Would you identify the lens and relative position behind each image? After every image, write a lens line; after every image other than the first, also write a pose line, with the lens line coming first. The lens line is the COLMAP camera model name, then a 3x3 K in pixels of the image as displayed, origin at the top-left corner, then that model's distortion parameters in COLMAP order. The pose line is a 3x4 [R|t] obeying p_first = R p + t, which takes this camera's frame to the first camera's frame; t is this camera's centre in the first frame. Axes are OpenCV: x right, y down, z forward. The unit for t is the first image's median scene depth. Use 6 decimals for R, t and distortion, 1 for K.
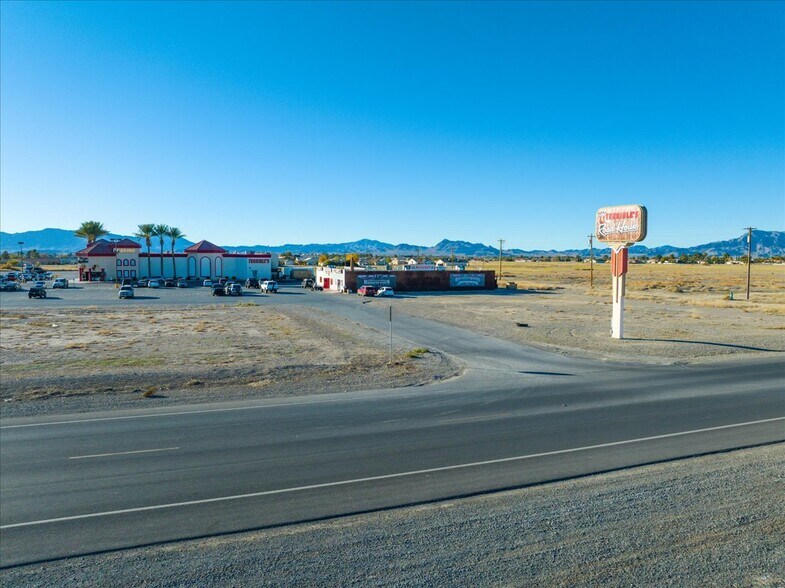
lens RADIAL K [[553.0, 0, 388.1], [0, 553.0, 294.6], [0, 0, 1]] dist [-0.041427, -0.001493]
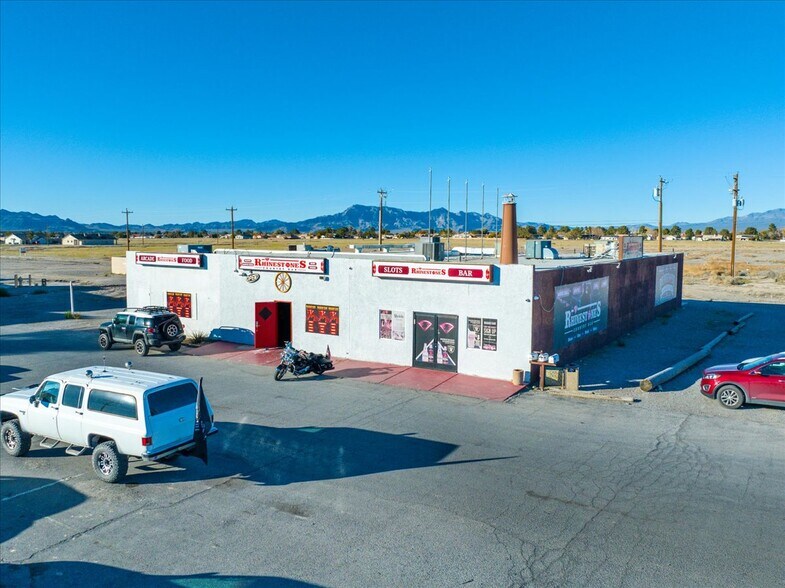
lens RADIAL K [[653.1, 0, 378.2], [0, 653.1, 283.4], [0, 0, 1]] dist [-0.018761, -0.039115]
pose [[0.808280, -0.047221, 0.586901, -0.178698], [0.041663, 0.998867, 0.022989, -0.032335], [-0.587322, 0.005871, 0.809332, 0.592516]]
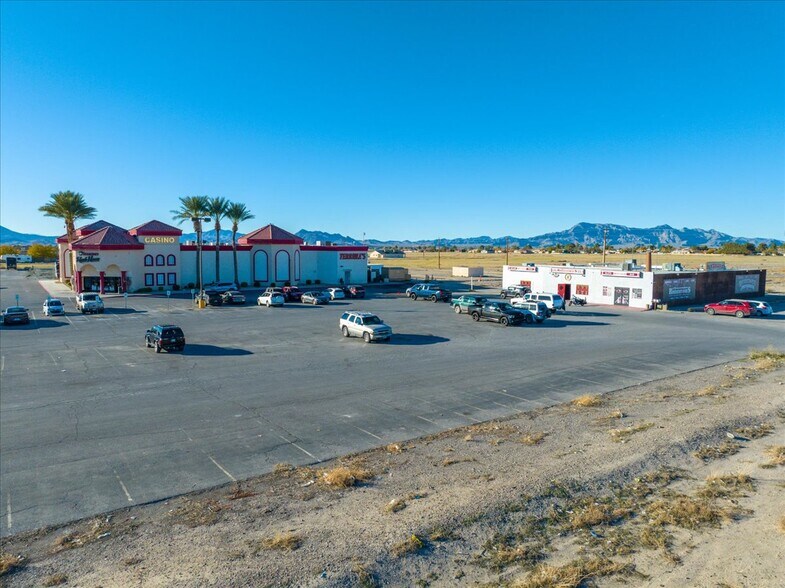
lens RADIAL K [[554.3, 0, 391.6], [0, 554.3, 293.6], [0, 0, 1]] dist [-0.042699, 0.008574]
pose [[0.964951, -0.023191, 0.261405, -0.368191], [0.019163, 0.999655, 0.017949, -0.026417], [-0.261731, -0.012311, 0.965062, 0.334210]]
